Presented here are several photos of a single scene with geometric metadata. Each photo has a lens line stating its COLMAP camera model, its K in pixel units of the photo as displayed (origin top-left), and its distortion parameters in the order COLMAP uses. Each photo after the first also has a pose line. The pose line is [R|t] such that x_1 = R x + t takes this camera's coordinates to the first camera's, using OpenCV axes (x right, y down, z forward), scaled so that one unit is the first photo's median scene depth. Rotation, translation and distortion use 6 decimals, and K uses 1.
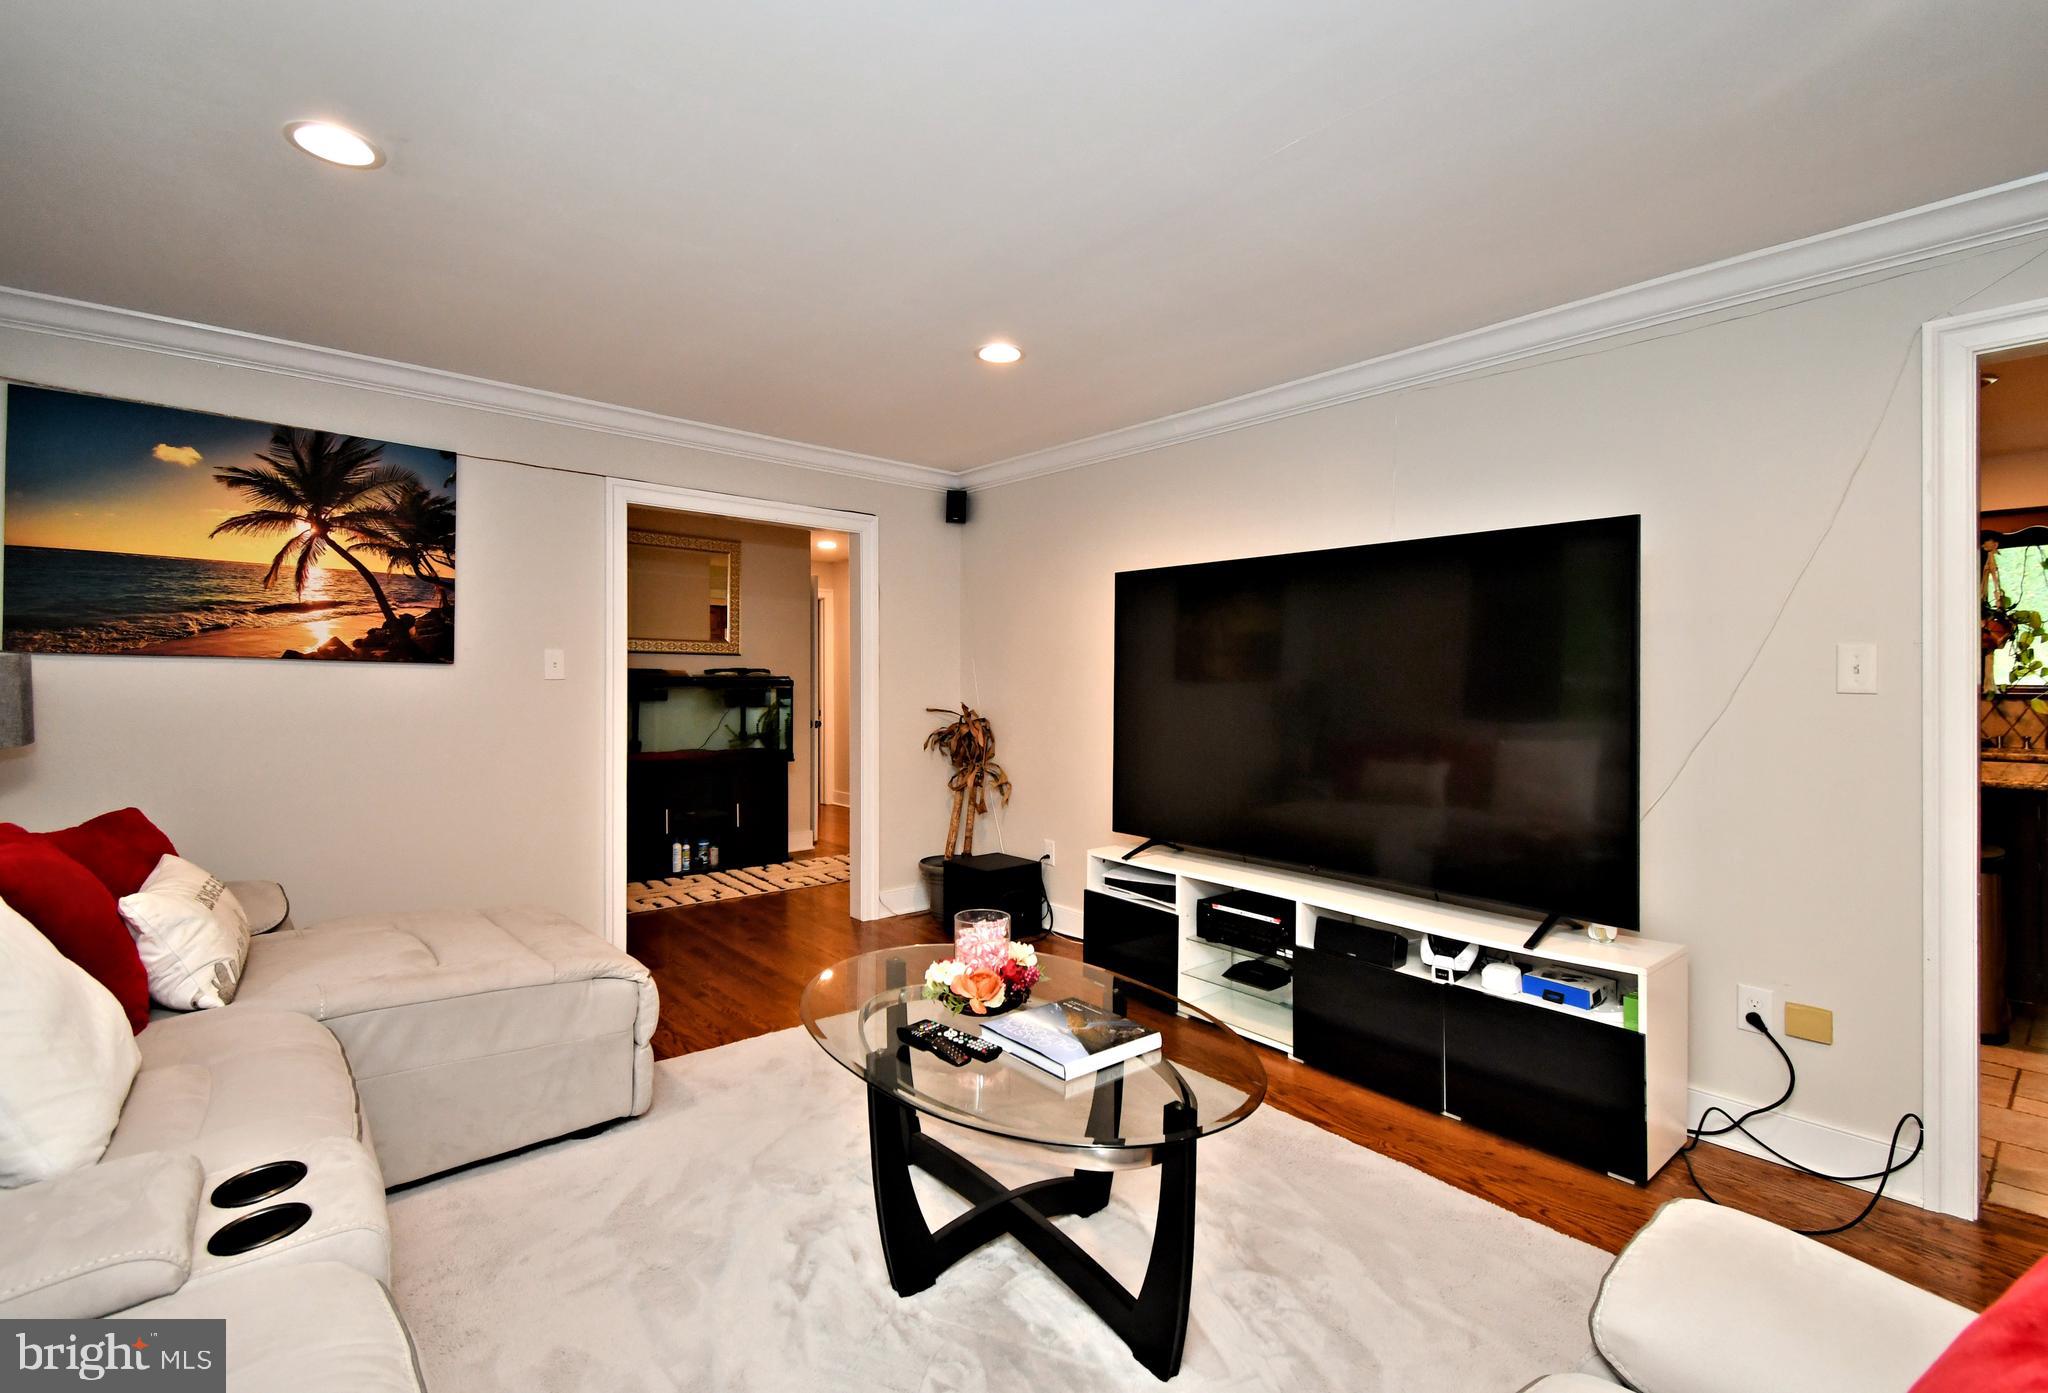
lens RADIAL K [[895.1, 0, 1026.6], [0, 895.1, 688.9], [0, 0, 1]] dist [-0.003422, -0.000186]
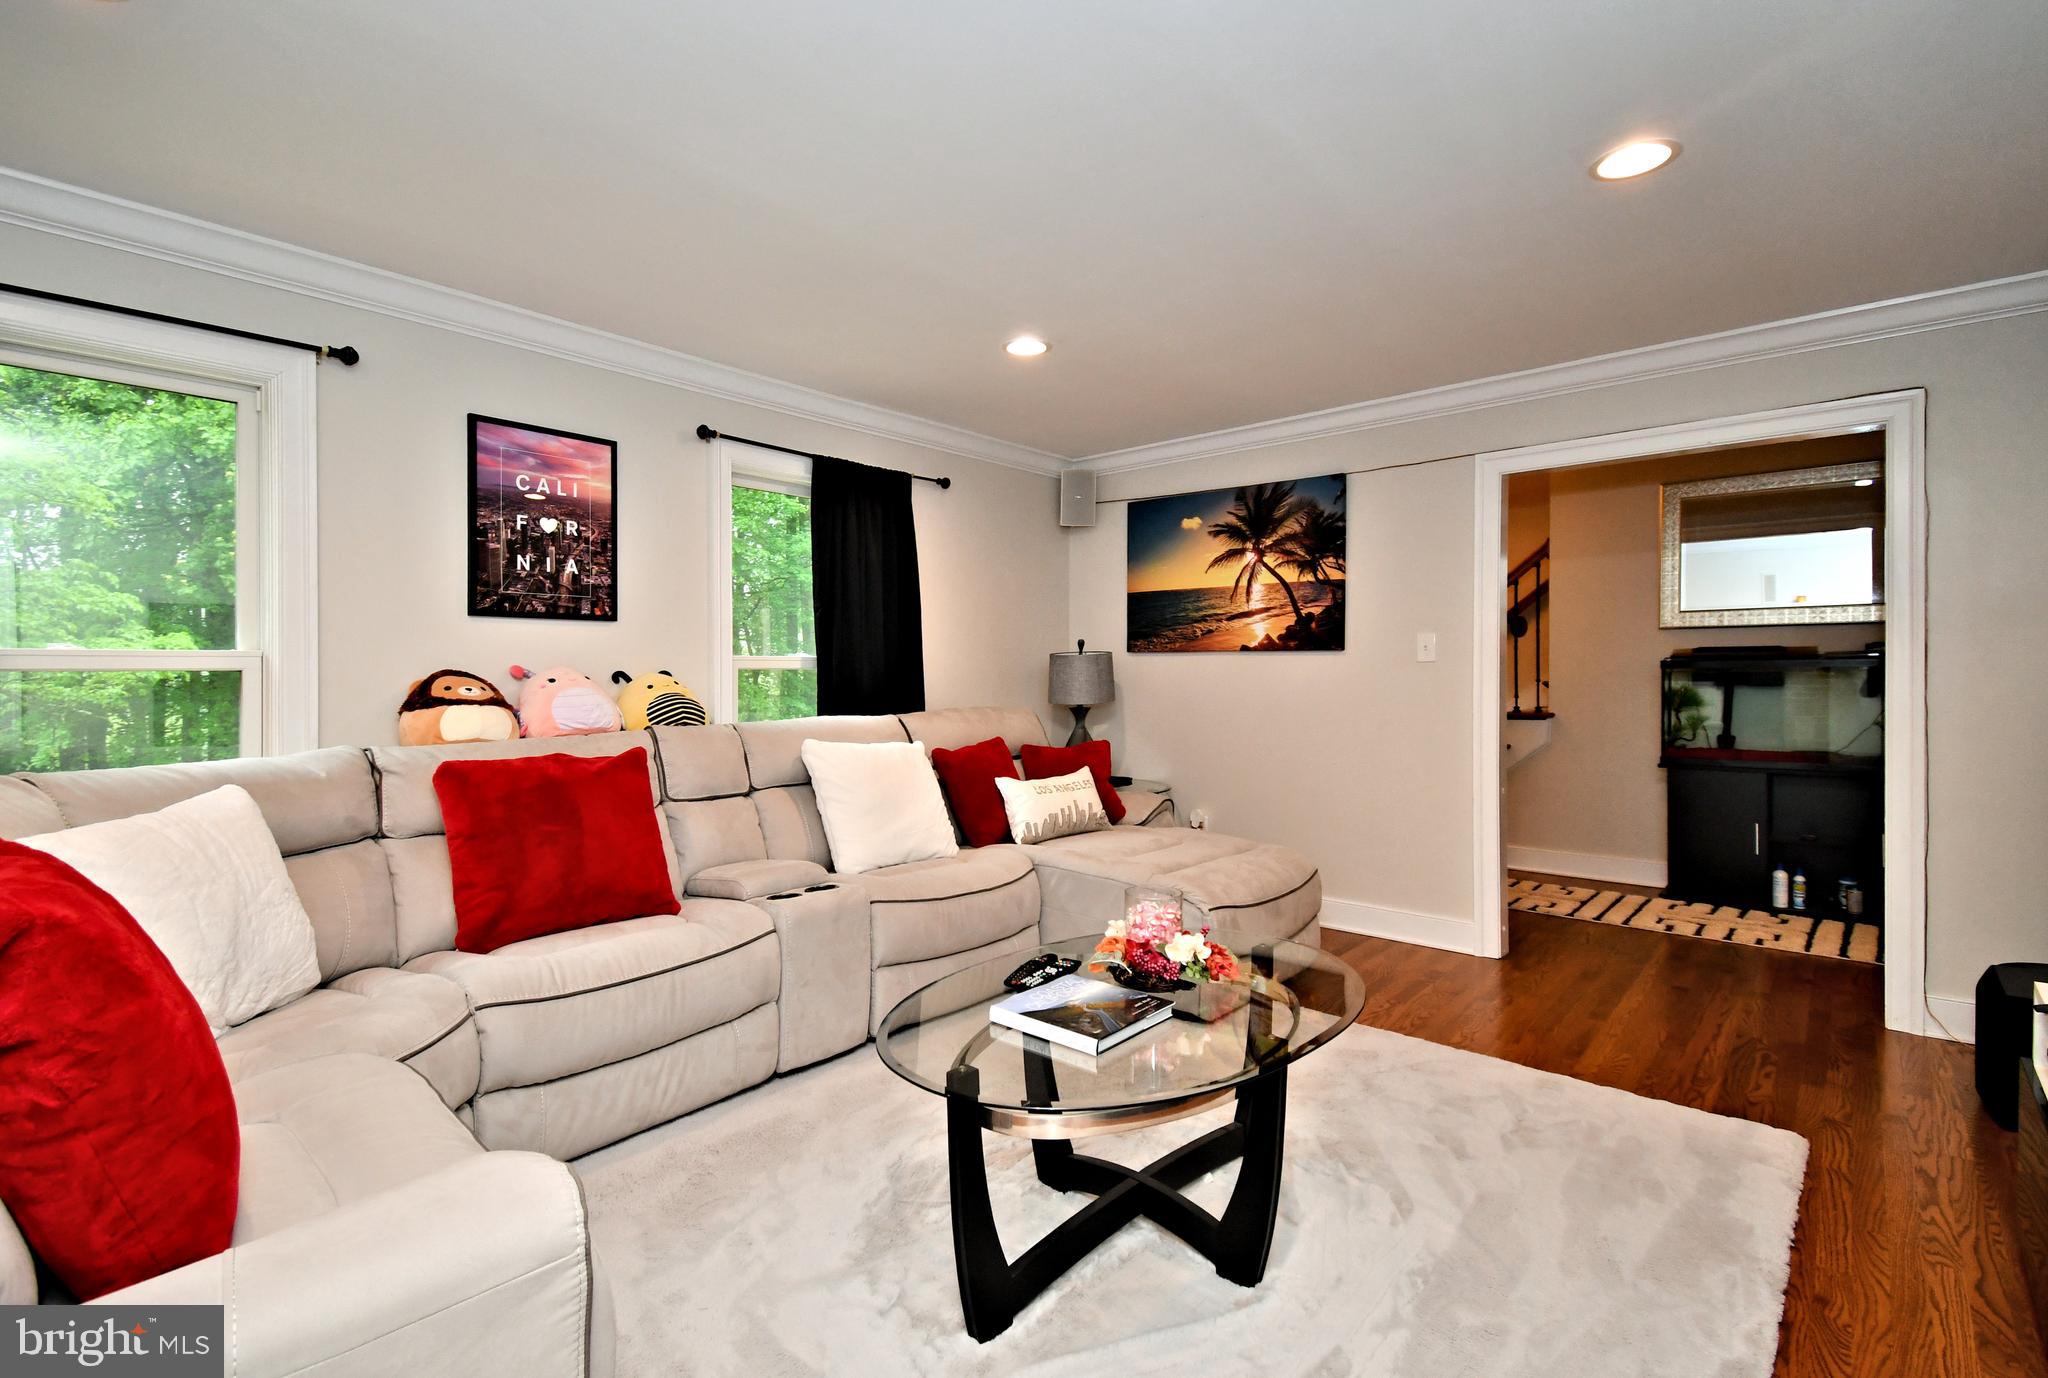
lens RADIAL K [[951.3, 0, 1028.7], [0, 951.3, 683.6], [0, 0, 1]] dist [-0.003839, -0.000272]
pose [[0.131532, 0.003781, -0.991305, 0.602831], [0.002849, 0.999987, 0.004192, 0.010332], [0.991308, -0.003375, 0.131520, 0.445780]]
